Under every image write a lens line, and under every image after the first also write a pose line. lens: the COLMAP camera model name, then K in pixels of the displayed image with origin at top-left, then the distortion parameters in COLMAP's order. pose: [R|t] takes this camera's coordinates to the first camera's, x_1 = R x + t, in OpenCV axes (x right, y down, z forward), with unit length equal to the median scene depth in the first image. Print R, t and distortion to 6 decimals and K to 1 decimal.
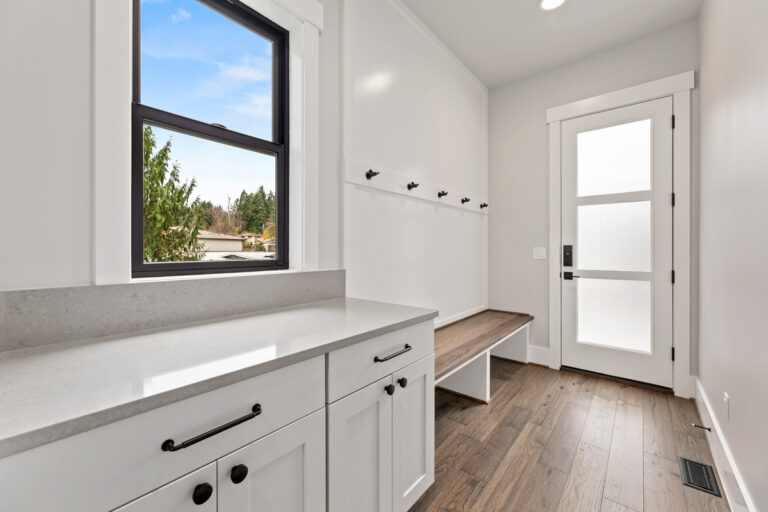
lens RADIAL K [[312.2, 0, 385.3], [0, 312.2, 250.1], [0, 0, 1]] dist [0.019473, -0.000143]
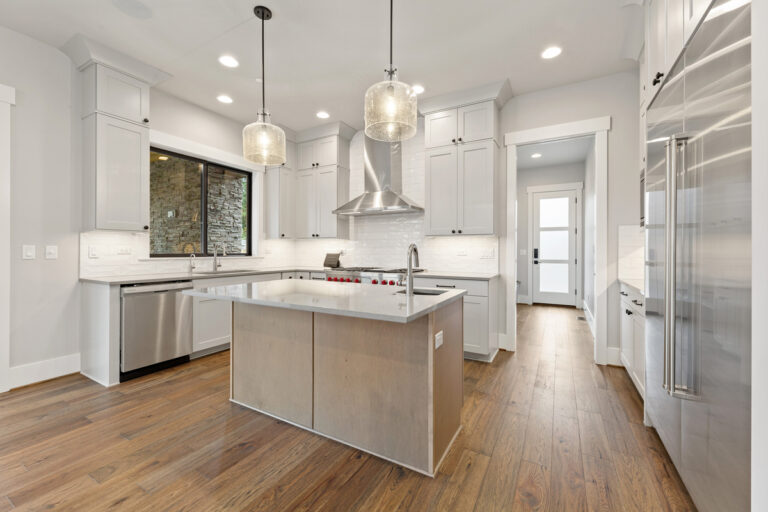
lens RADIAL K [[312.2, 0, 379.9], [0, 312.2, 251.1], [0, 0, 1]] dist [0.019473, -0.000143]
pose [[0.993296, -0.004254, 0.115522, -0.800612], [0.003635, 0.999978, 0.005567, -0.015139], [-0.115543, -0.005110, 0.993289, -1.118818]]
